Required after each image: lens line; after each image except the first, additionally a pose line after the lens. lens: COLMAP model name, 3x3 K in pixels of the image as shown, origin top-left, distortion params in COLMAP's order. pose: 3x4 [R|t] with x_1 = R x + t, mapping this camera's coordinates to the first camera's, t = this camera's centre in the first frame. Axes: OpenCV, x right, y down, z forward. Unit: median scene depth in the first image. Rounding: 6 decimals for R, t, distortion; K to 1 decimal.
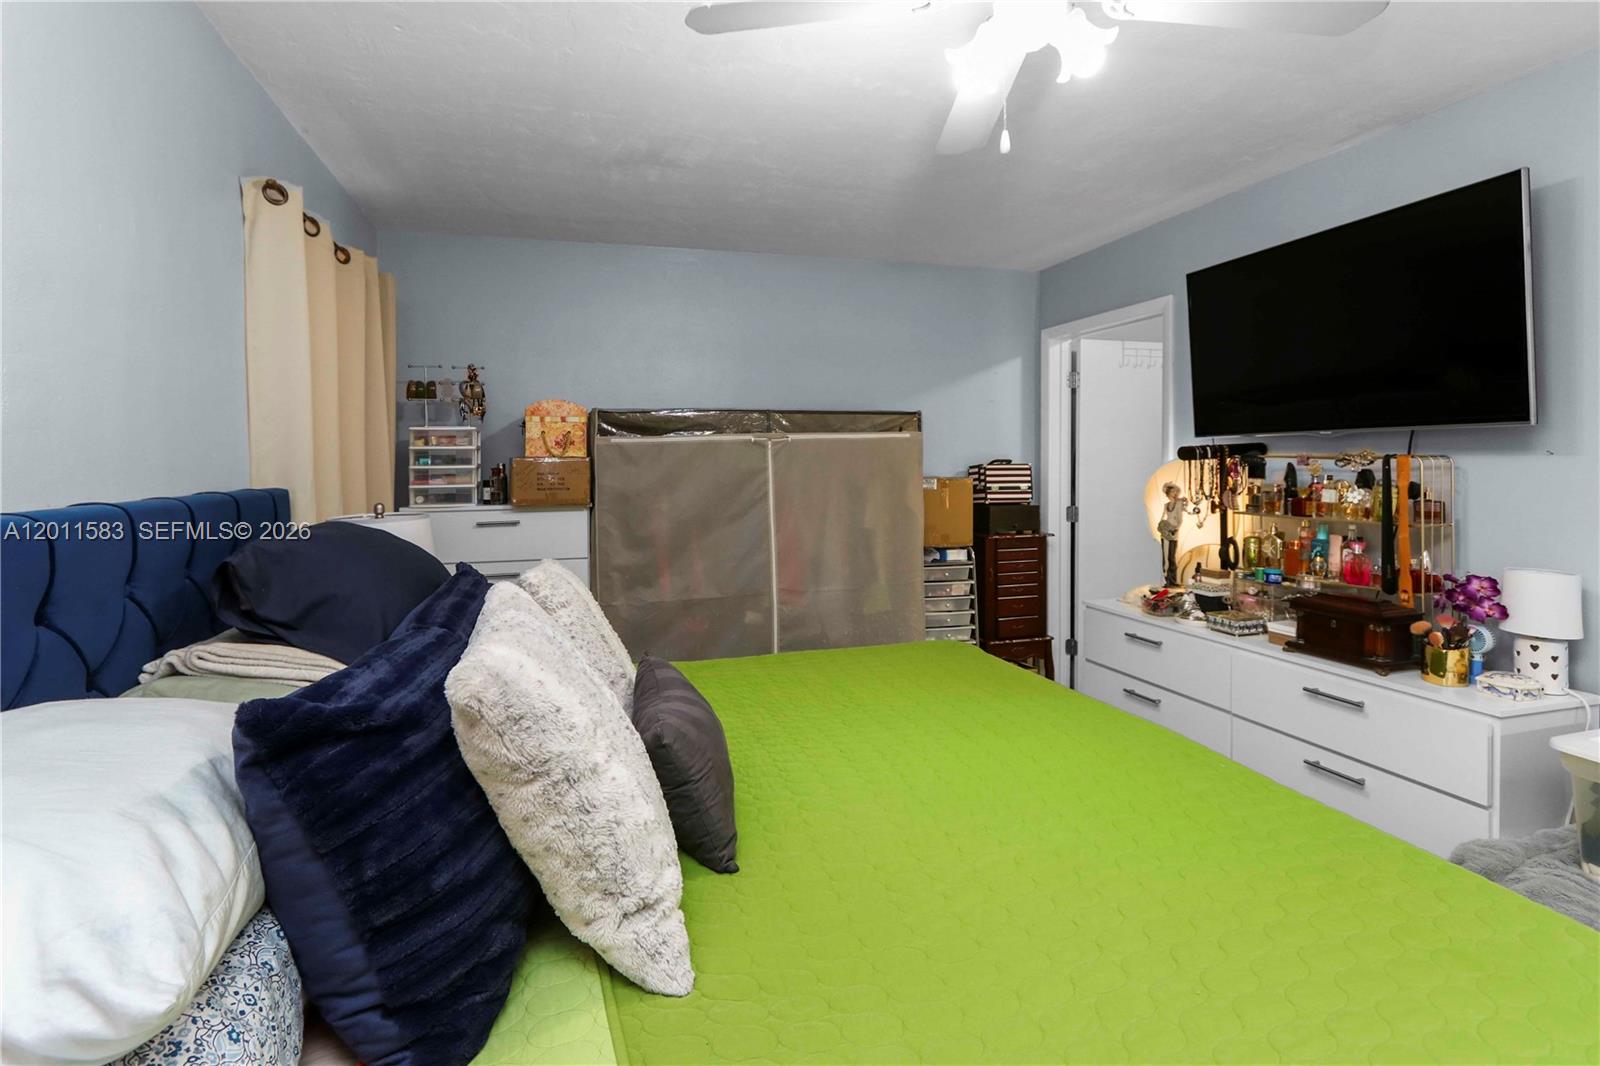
lens RADIAL K [[776.3, 0, 796.6], [0, 776.3, 469.6], [0, 0, 1]] dist [-0.001902, -0.000162]
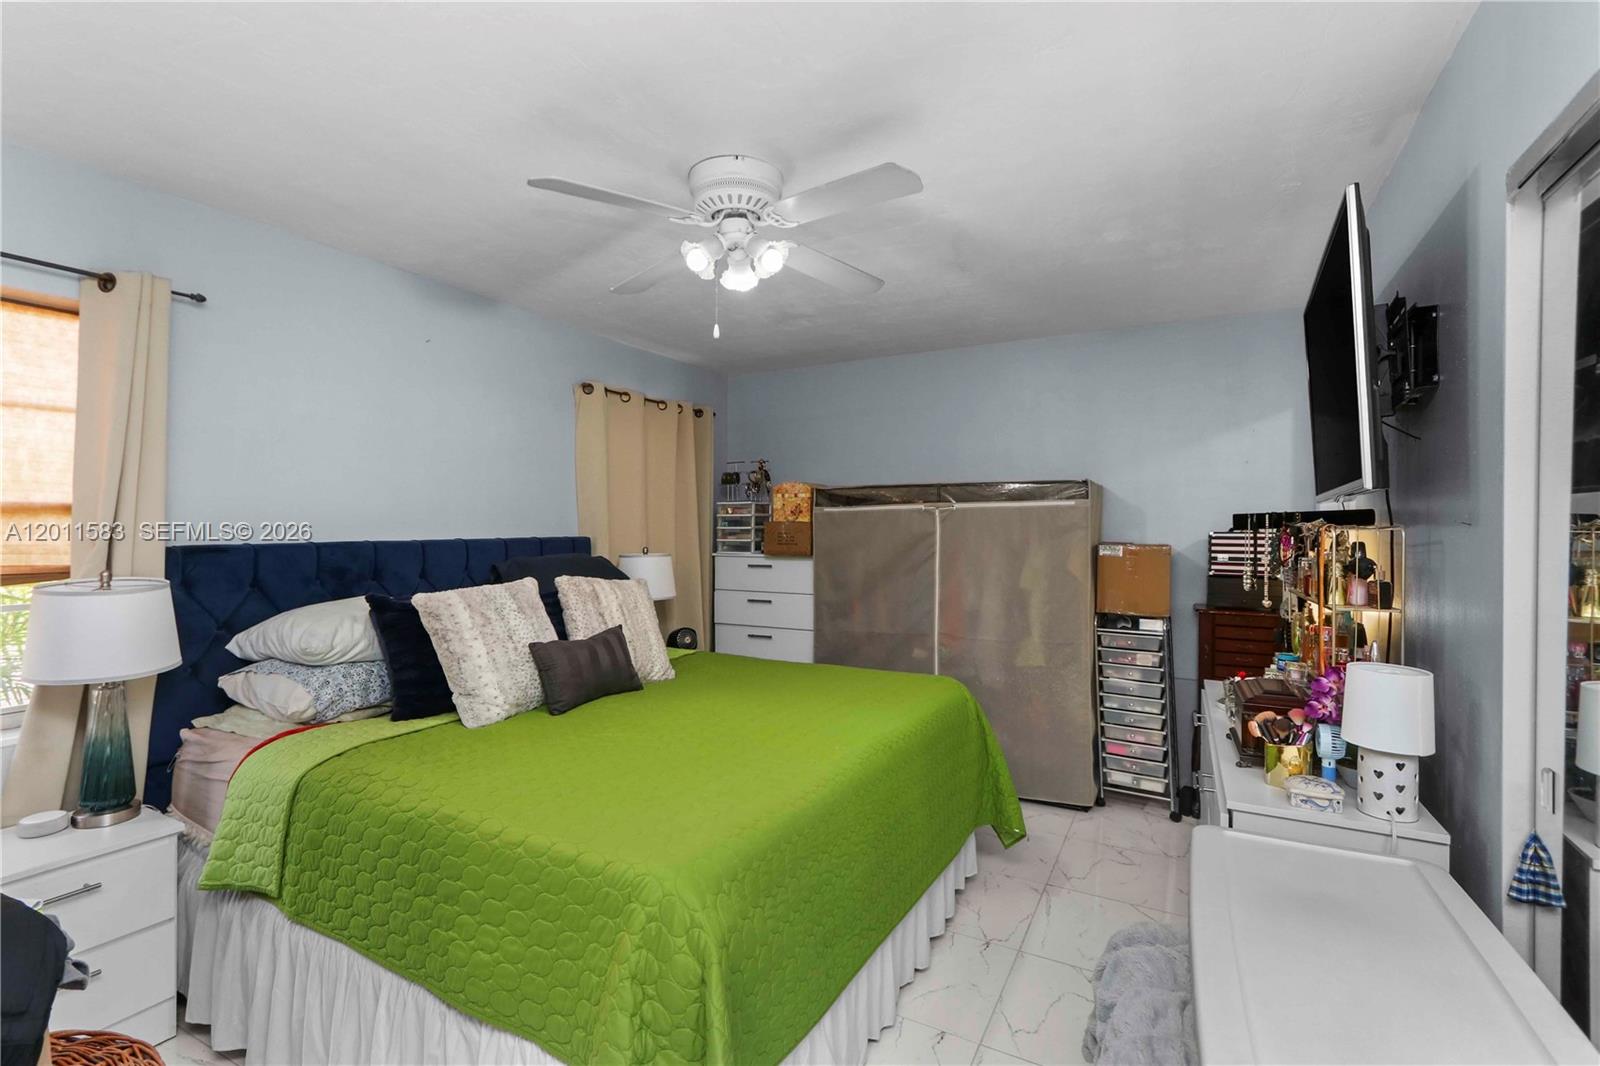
lens RADIAL K [[757.0, 0, 755.6], [0, 757.0, 537.9], [0, 0, 1]] dist [-0.000186, 0.000092]
pose [[0.691428, 0.021907, -0.722113, 0.643618], [-0.016947, 0.999757, 0.014103, -0.004746], [0.722246, 0.002487, 0.691632, -0.016311]]
